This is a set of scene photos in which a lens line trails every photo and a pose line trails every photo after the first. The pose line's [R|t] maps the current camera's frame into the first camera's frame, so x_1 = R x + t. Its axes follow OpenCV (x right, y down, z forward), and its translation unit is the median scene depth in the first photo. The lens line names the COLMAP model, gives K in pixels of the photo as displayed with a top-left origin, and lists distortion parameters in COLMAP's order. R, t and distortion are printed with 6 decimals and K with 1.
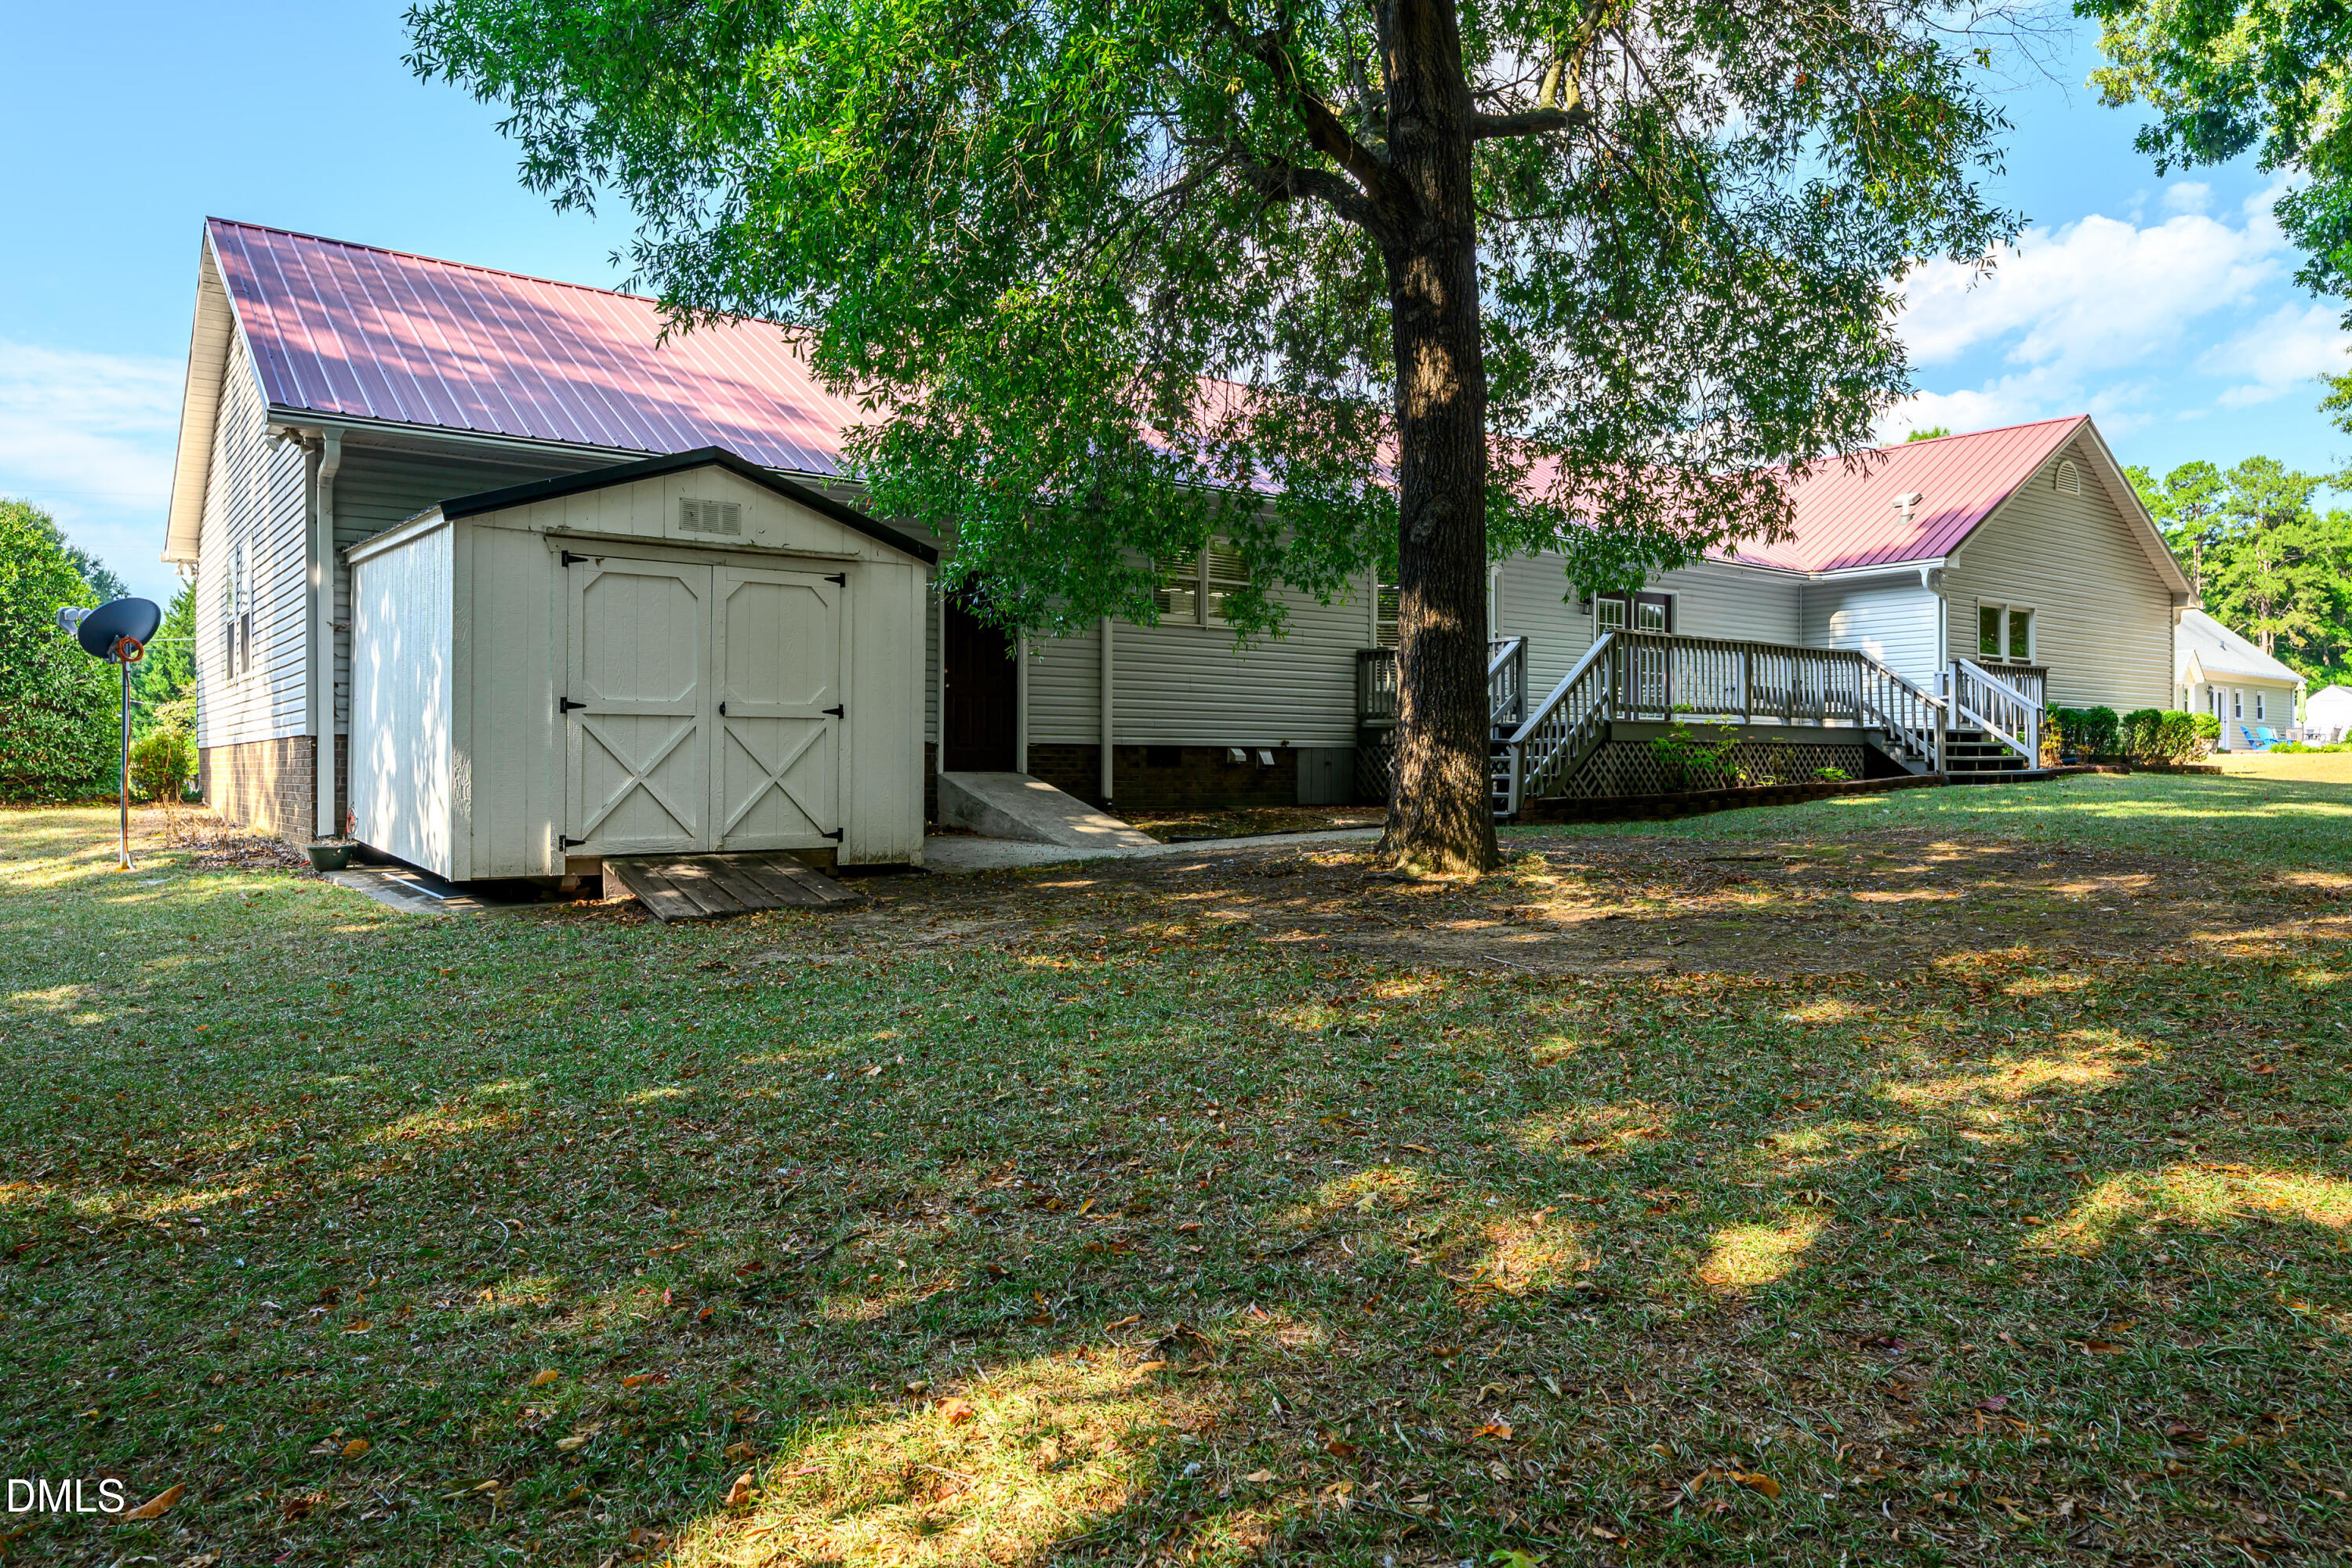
lens RADIAL K [[1535.7, 0, 1174.3], [0, 1535.7, 778.6], [0, 0, 1]] dist [-0.032059, -0.000073]
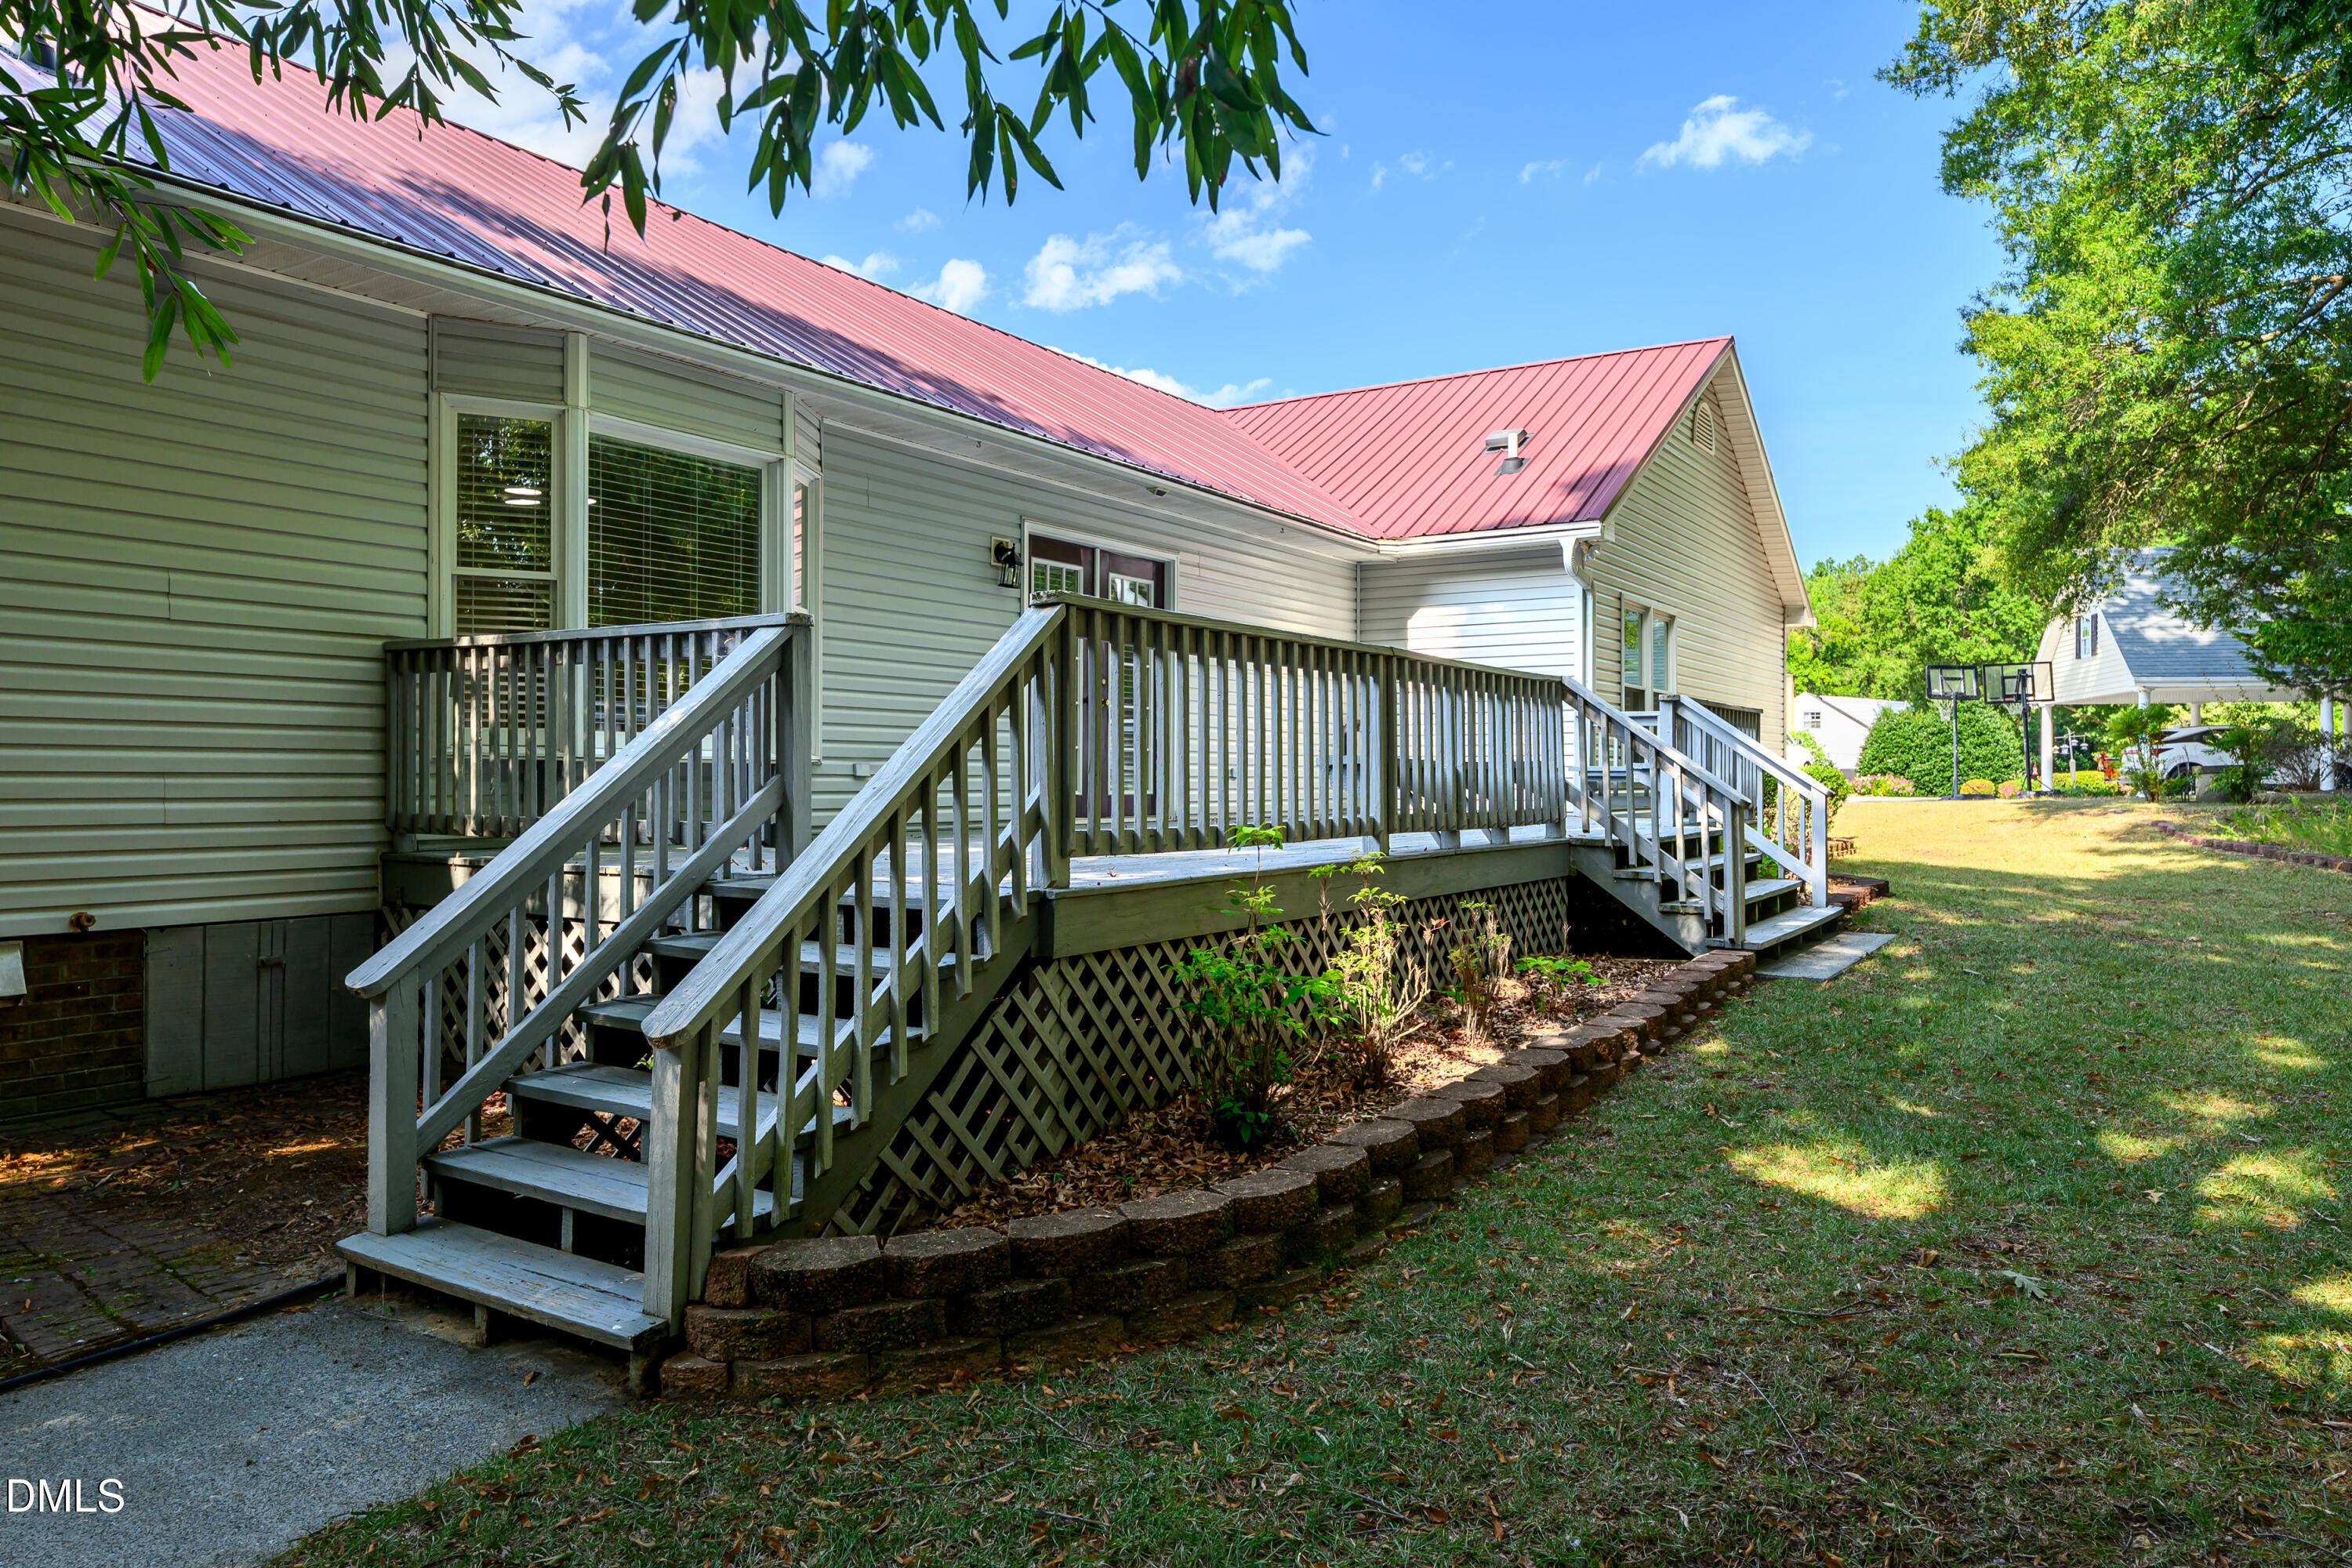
lens RADIAL K [[1535.7, 0, 1175.4], [0, 1535.7, 781.2], [0, 0, 1]] dist [-0.032059, -0.000073]
pose [[0.938356, 0.002651, 0.345659, 0.177257], [-0.002233, 0.999996, -0.001608, -0.052209], [-0.345662, 0.000737, 0.938359, 0.616521]]
